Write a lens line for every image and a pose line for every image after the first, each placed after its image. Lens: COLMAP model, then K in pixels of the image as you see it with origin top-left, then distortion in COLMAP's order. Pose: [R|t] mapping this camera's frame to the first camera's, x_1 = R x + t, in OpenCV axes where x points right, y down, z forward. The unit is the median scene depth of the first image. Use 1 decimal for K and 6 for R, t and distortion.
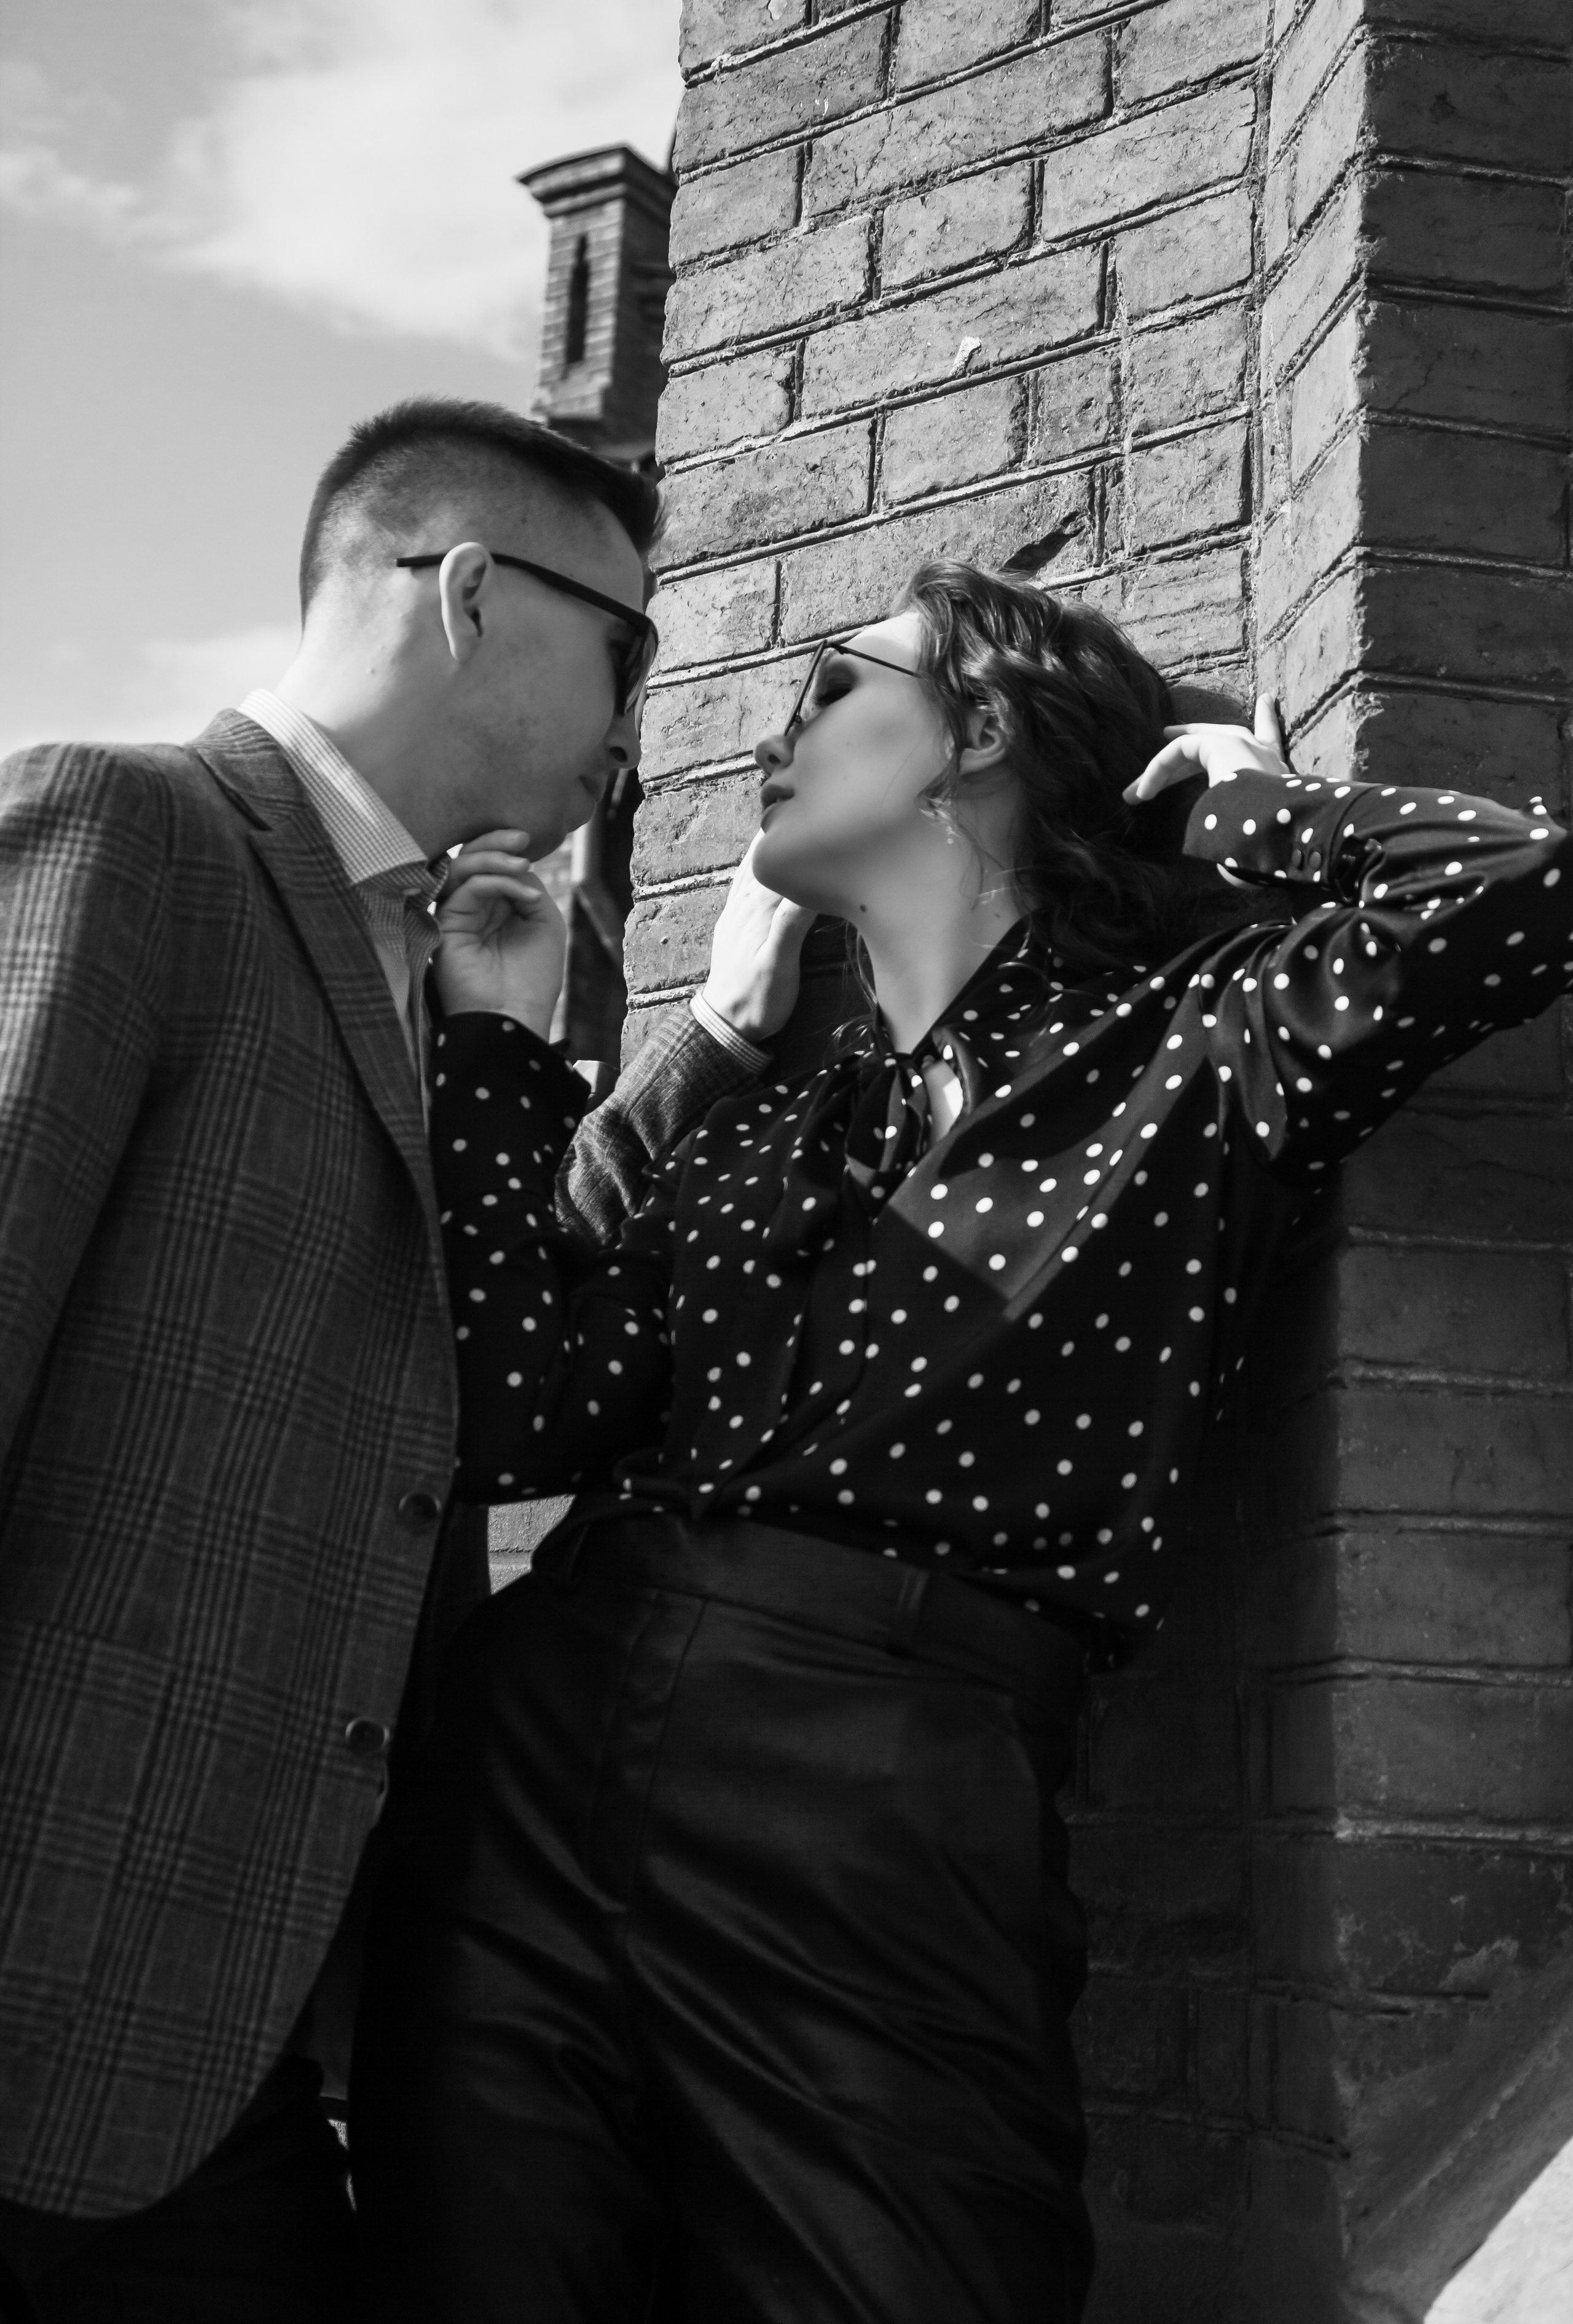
lens RADIAL K [[3262.4, 0, 786.5], [0, 3262.4, 1162.0], [0, 0, 1]] dist [0.094050, 0.048835]
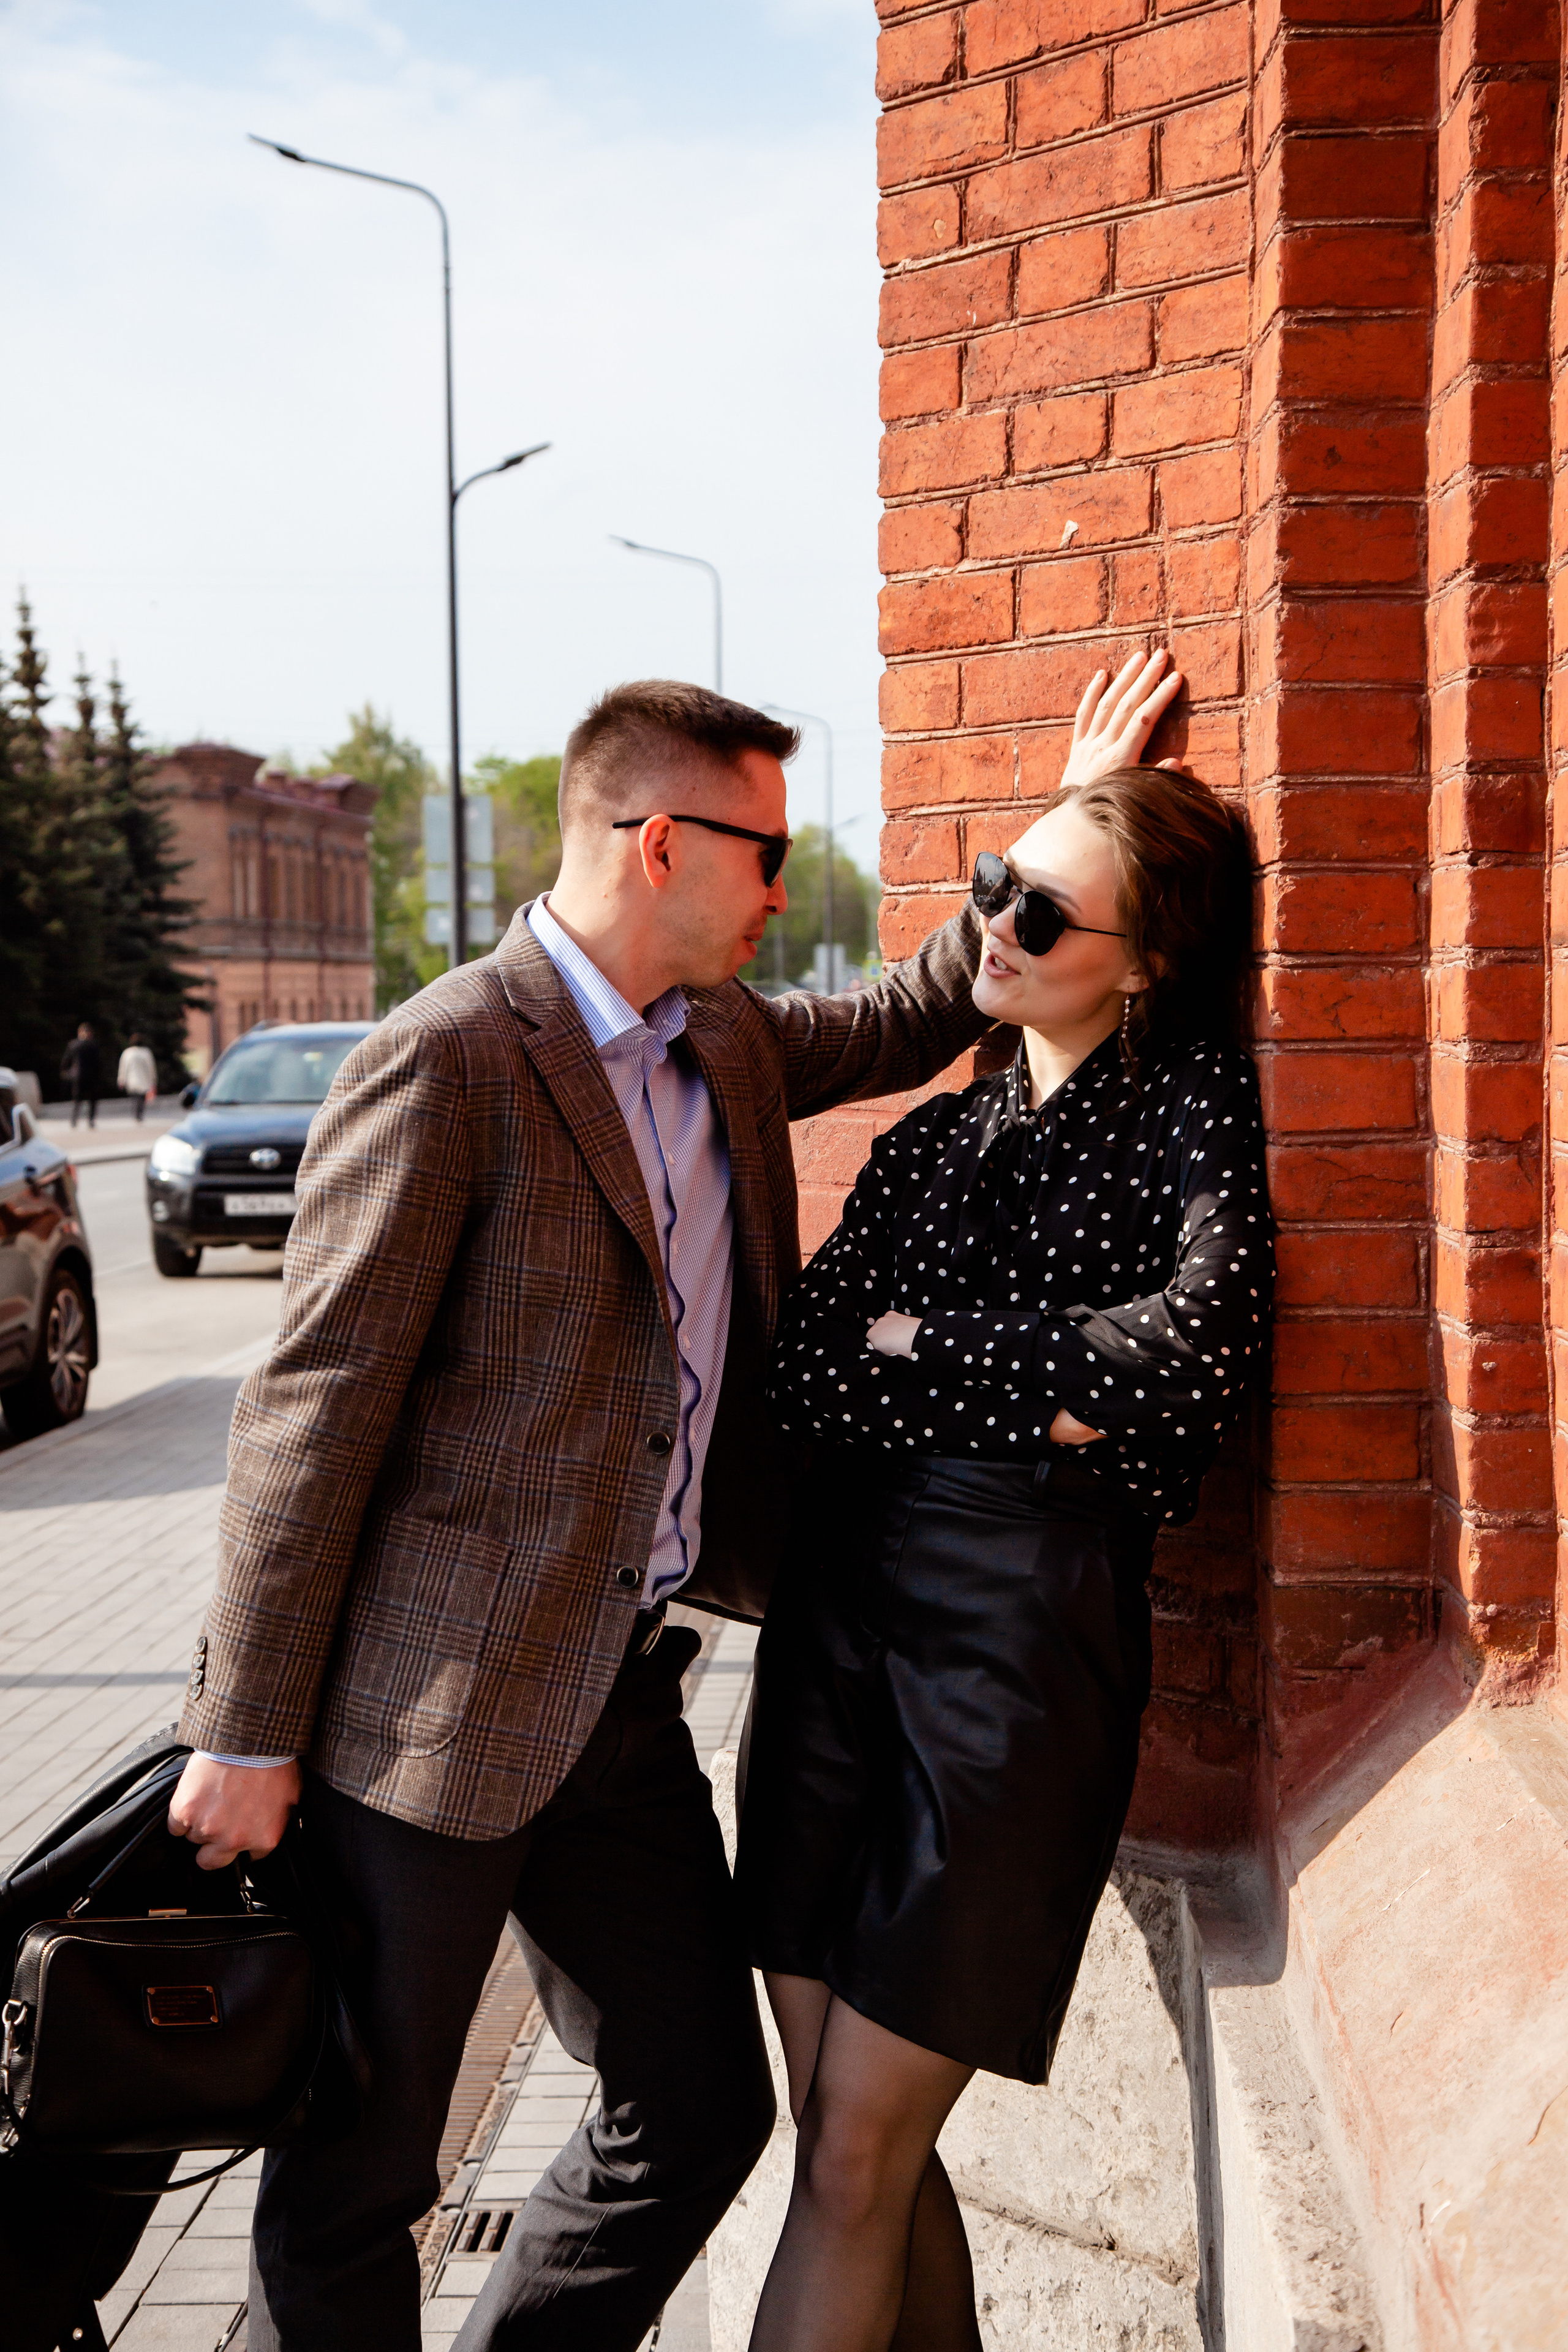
lens RADIAL K [[3685.9, 0, 784.0], [0, 3685.9, 1176.0], [0, 0, 1]] dist [0.132795, 0.021007]
pose [[0.977708, -0.036836, -0.206713, 0.267168], [0.095856, 0.954219, 0.283334, -0.466283], [0.186813, -0.296833, 0.936478, -0.647890]]
